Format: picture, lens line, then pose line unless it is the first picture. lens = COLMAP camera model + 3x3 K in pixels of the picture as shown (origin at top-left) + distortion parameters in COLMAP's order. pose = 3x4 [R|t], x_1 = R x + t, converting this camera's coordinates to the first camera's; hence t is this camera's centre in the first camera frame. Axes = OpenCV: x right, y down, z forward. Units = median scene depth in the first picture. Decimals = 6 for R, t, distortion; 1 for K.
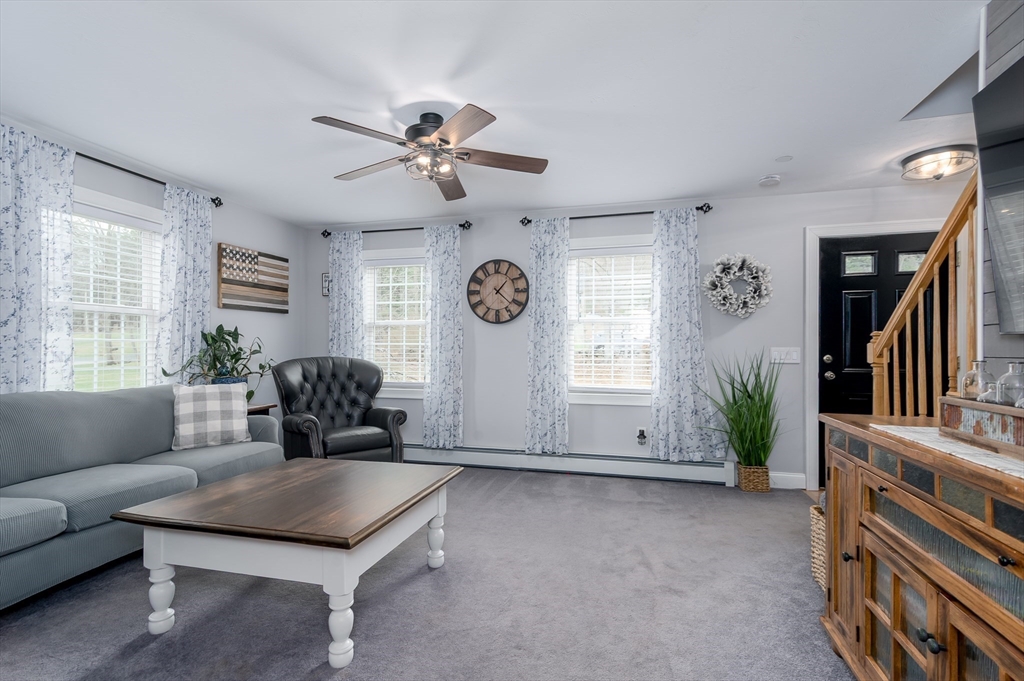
lens RADIAL K [[493.2, 0, 508.8], [0, 493.2, 344.4], [0, 0, 1]] dist [0.018529, 0.000639]
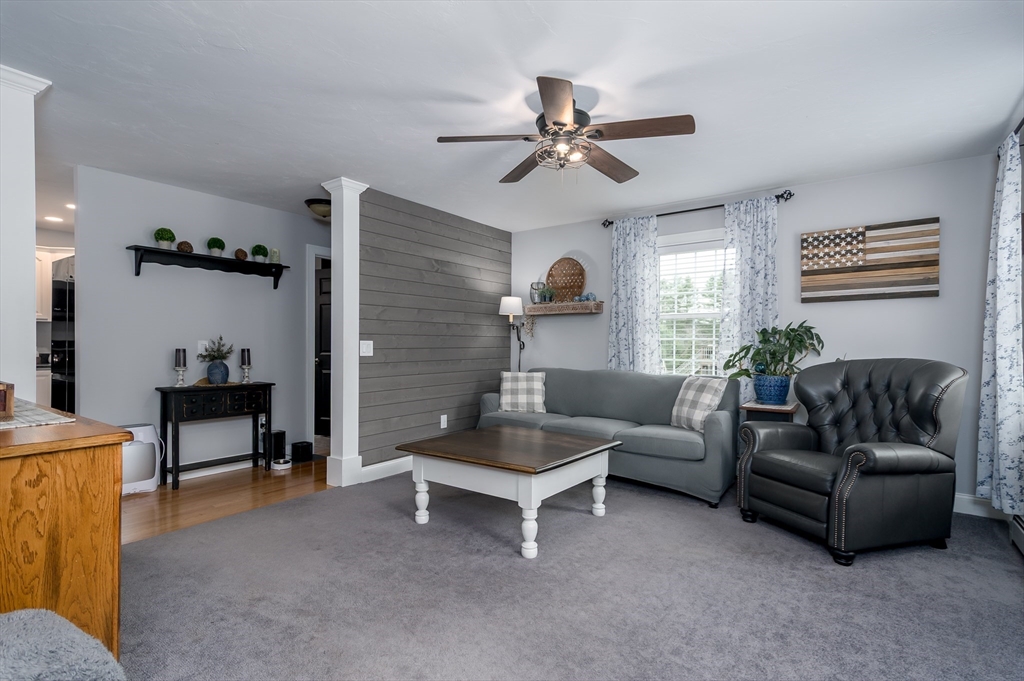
lens RADIAL K [[493.2, 0, 508.7], [0, 493.2, 343.0], [0, 0, 1]] dist [0.018529, 0.000639]
pose [[-0.371859, -0.002783, -0.928285, 0.490034], [0.002581, 0.999989, -0.004032, 0.005759], [0.928286, -0.003895, -0.371848, 0.801678]]
